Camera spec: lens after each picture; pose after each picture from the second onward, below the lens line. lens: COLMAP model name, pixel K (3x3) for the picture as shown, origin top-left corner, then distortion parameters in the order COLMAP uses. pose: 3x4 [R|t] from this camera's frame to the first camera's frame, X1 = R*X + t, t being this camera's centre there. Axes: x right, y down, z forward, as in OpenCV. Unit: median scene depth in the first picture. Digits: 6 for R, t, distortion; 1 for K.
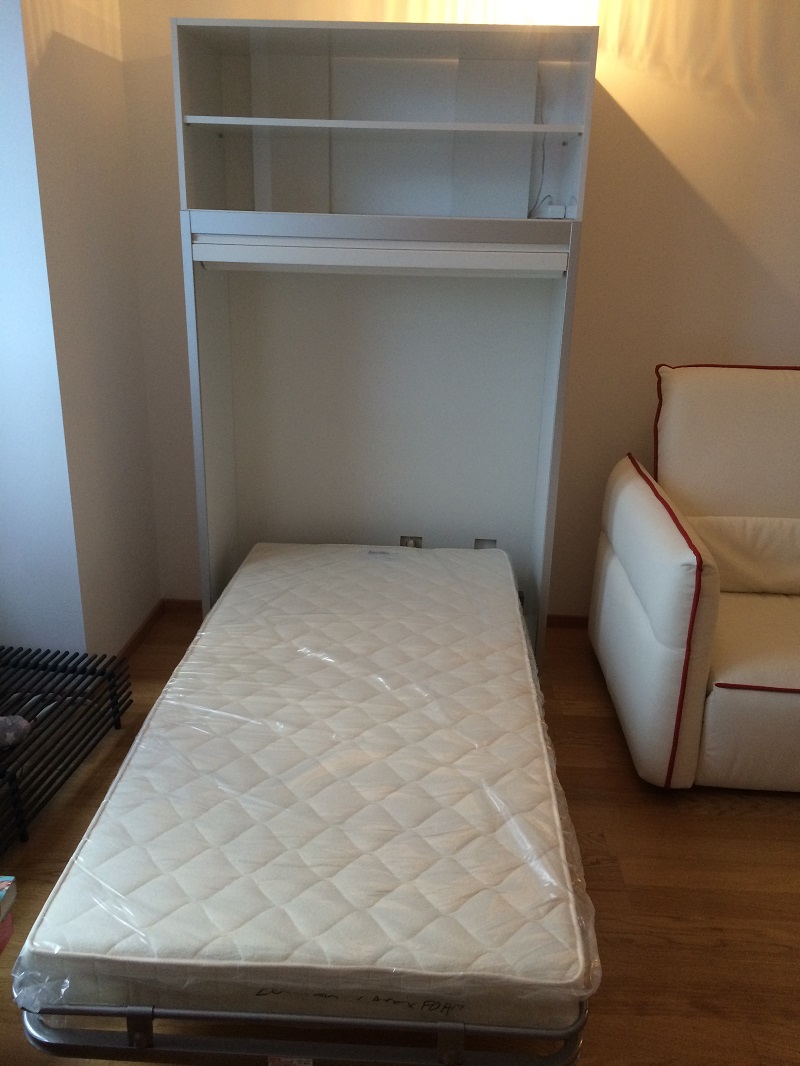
lens RADIAL K [[892.0, 0, 401.6], [0, 892.0, 539.2], [0, 0, 1]] dist [0.087367, -0.128482]
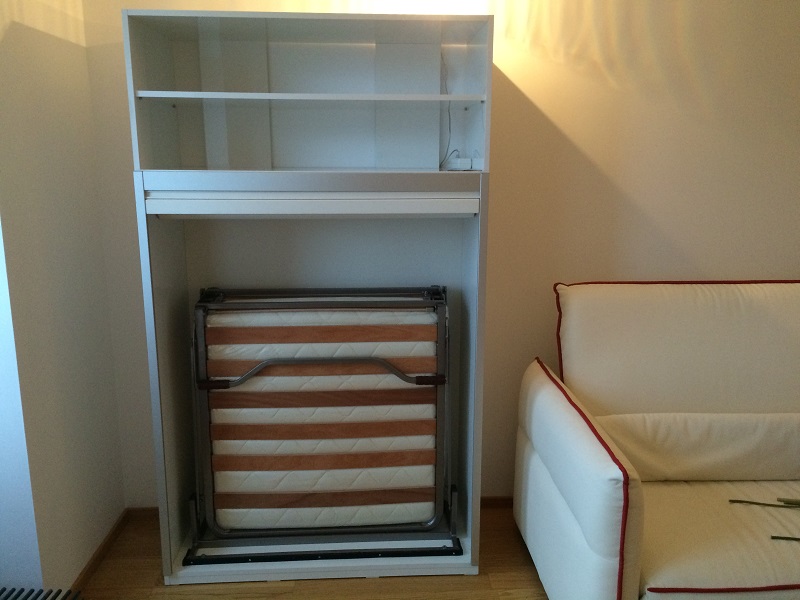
lens RADIAL K [[669.5, 0, 400.0], [0, 669.5, 300.0], [0, 0, 1]] dist [0.087367, -0.128482]
pose [[0.994951, -0.043064, 0.090648, -0.000782], [0.054672, 0.990039, -0.129746, -0.076318], [-0.084158, 0.134047, 0.987395, 0.159777]]
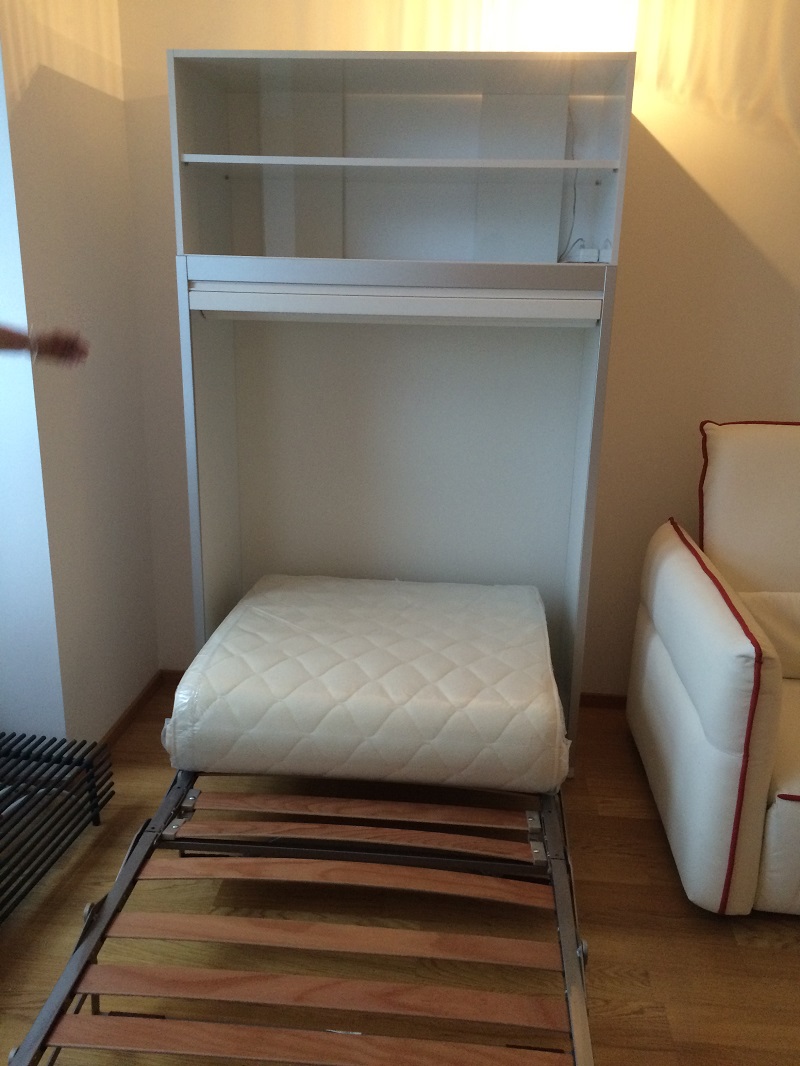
lens RADIAL K [[892.0, 0, 401.6], [0, 892.0, 539.2], [0, 0, 1]] dist [0.087367, -0.128482]
pose [[0.999290, 0.007127, -0.037003, 0.018797], [-0.009024, 0.998640, -0.051346, -0.029401], [0.036587, 0.051643, 0.997995, 0.102576]]
